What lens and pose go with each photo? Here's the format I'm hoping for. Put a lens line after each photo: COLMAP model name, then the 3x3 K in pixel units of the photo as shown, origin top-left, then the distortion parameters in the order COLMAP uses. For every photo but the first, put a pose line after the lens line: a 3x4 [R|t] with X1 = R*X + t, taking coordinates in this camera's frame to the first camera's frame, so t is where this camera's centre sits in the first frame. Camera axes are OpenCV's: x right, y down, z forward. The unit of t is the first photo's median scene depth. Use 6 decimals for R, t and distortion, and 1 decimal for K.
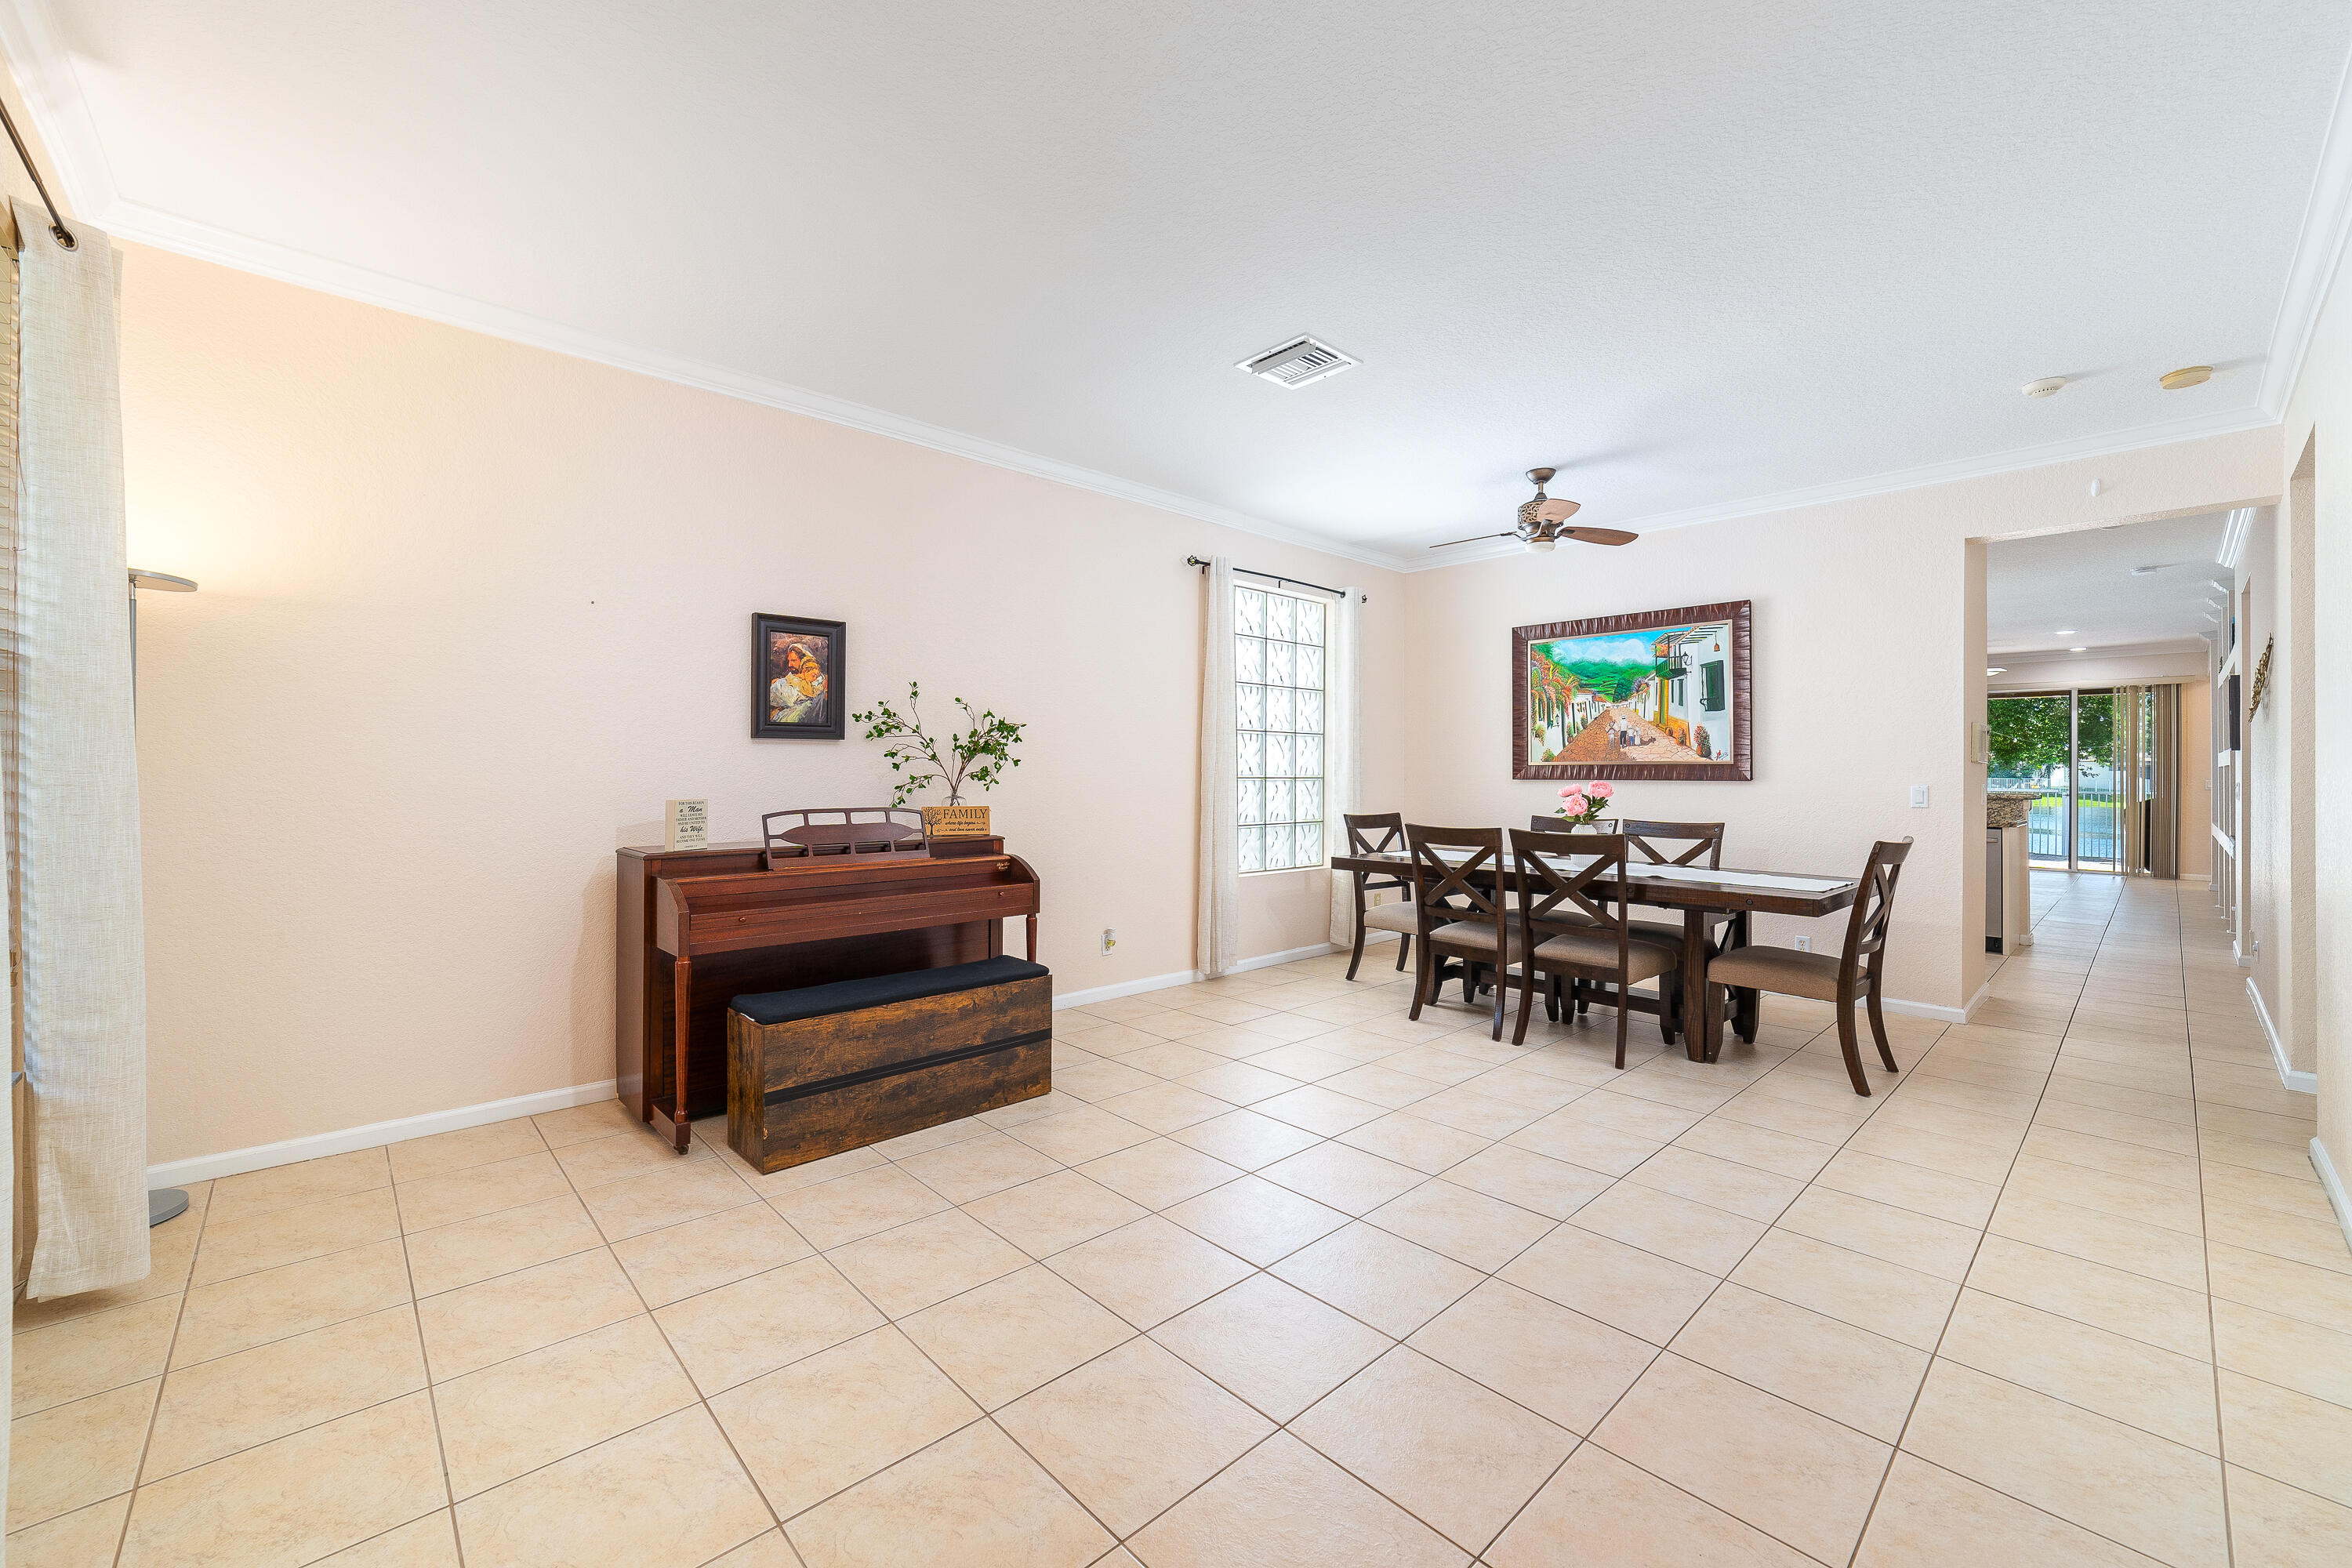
lens RADIAL K [[955.7, 0, 1171.1], [0, 955.7, 761.1], [0, 0, 1]] dist [-0.000832, 0.012551]
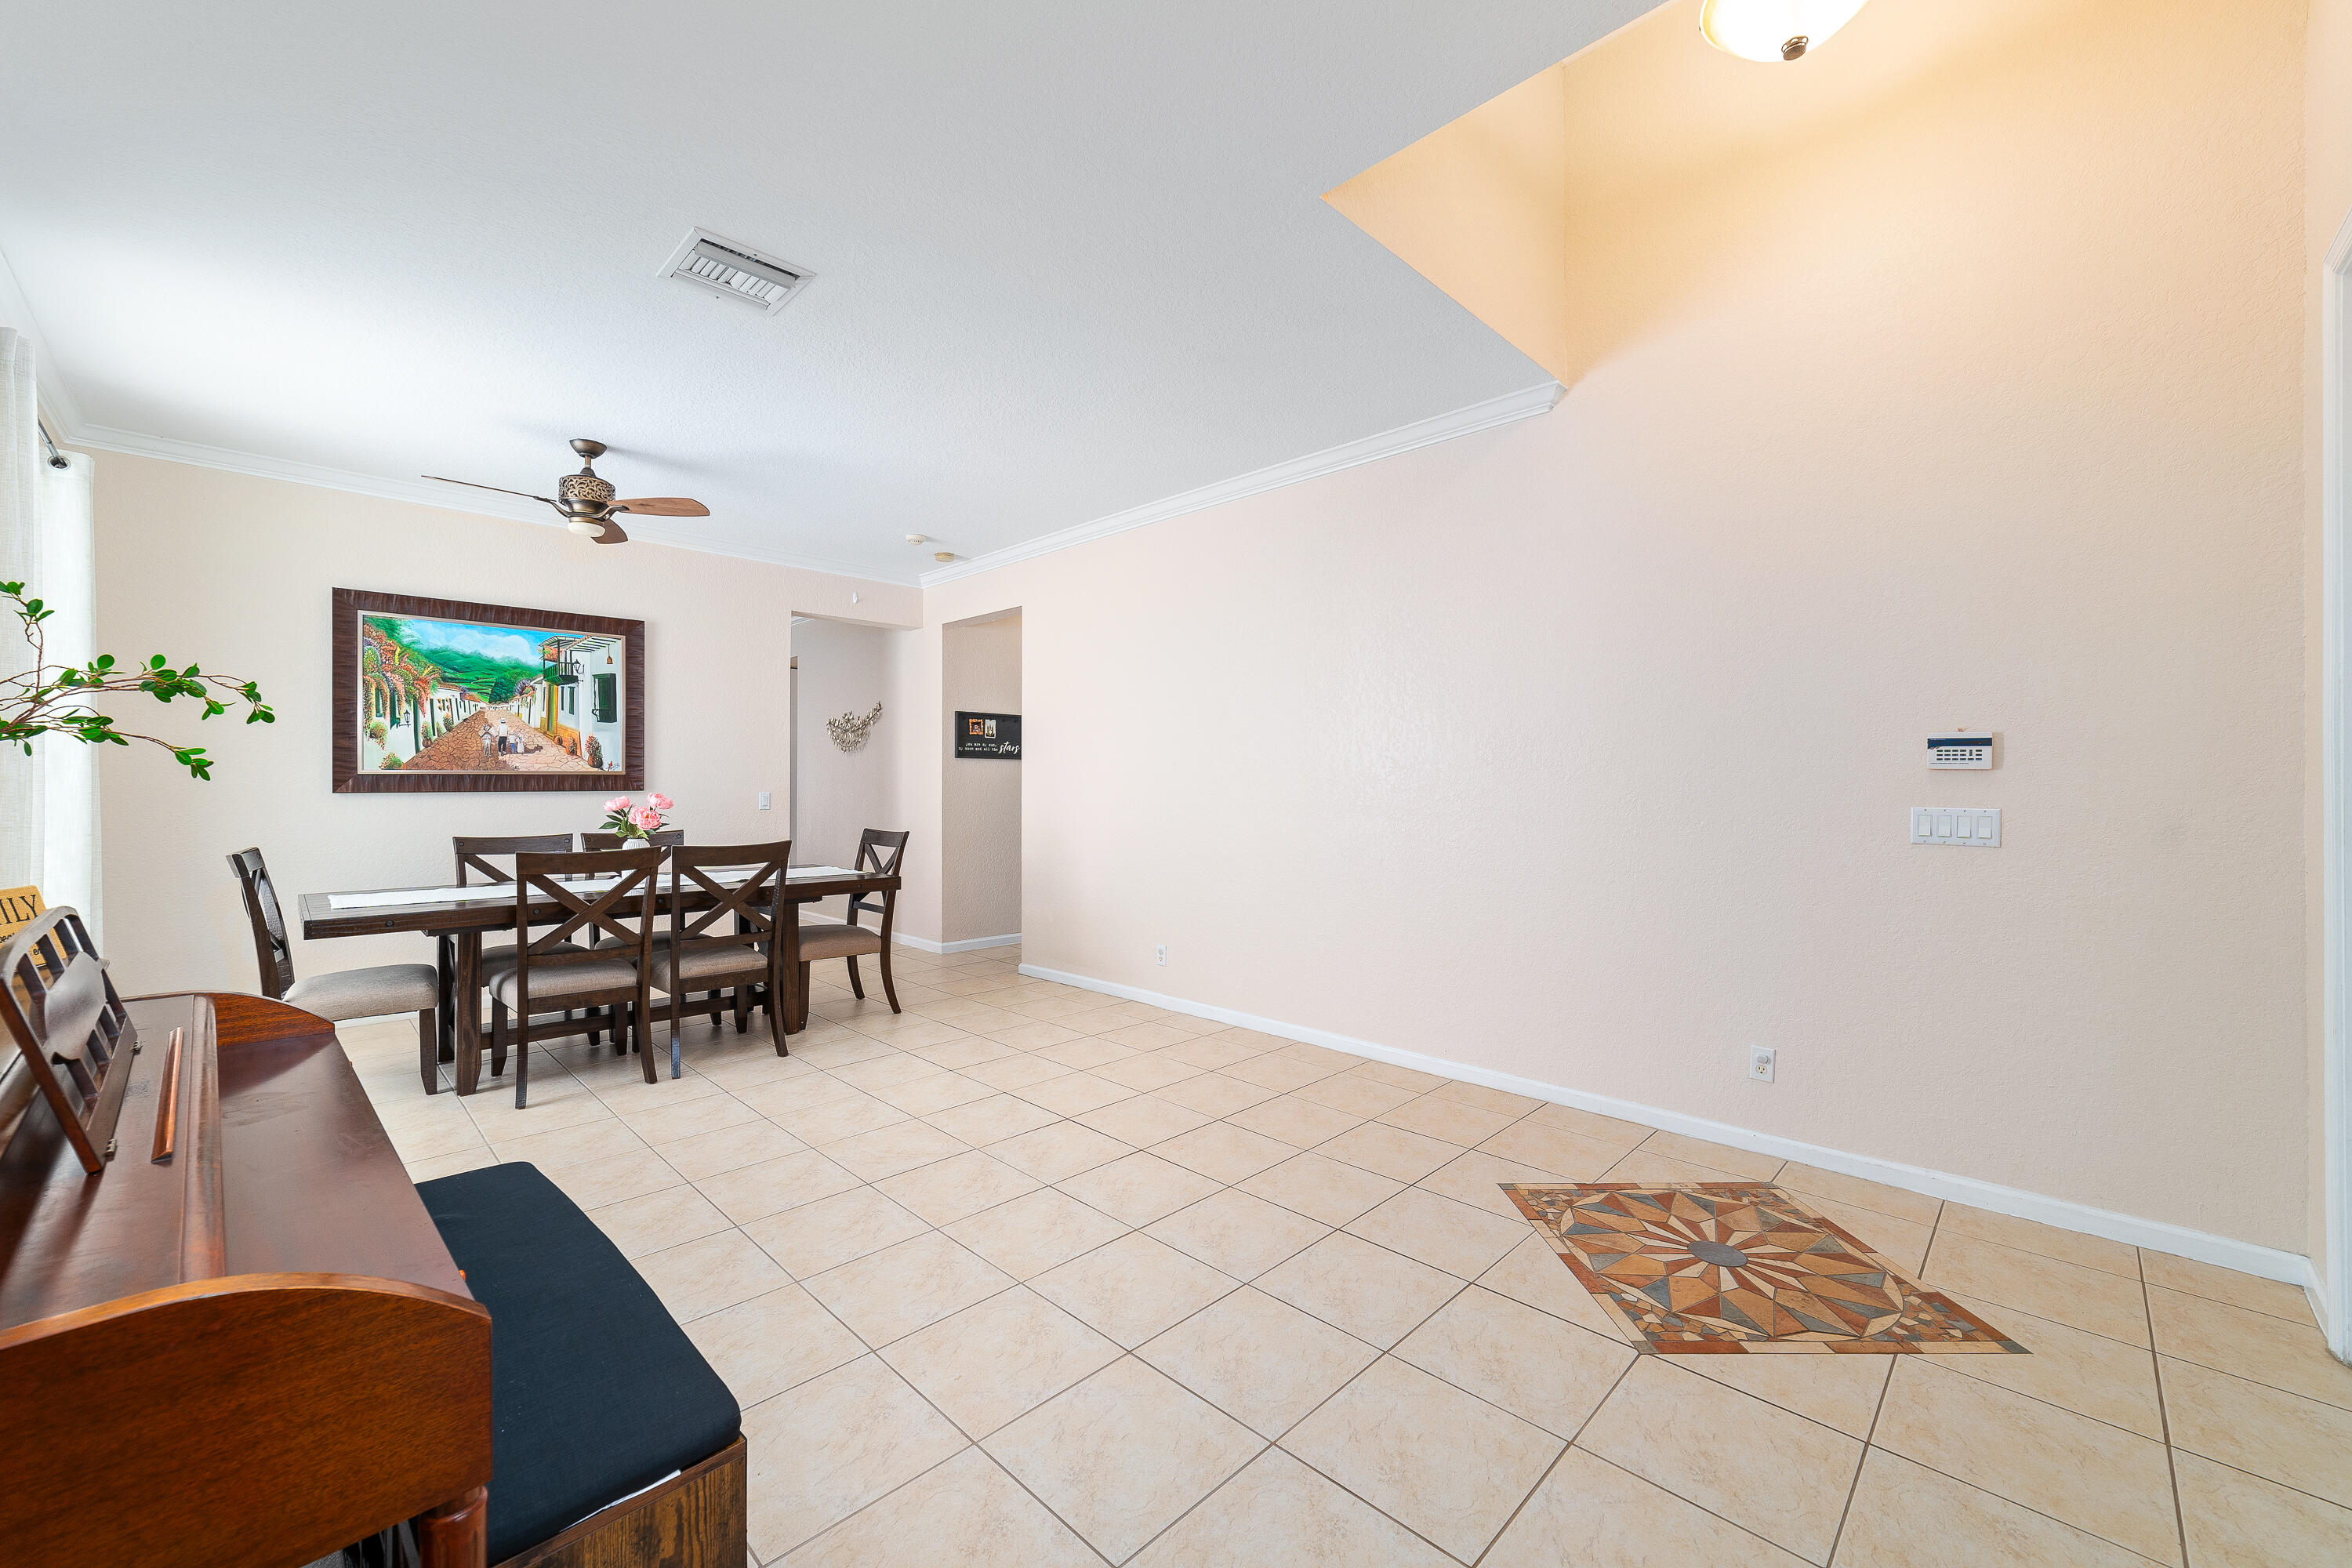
lens RADIAL K [[915.6, 0, 1163.7], [0, 915.6, 781.8], [0, 0, 1]] dist [-0.025031, 0.011026]
pose [[-0.035438, -0.003120, 0.999367, -0.405371], [-0.011077, 0.999935, 0.002729, 0.001647], [-0.999310, -0.010973, -0.035471, 0.426951]]
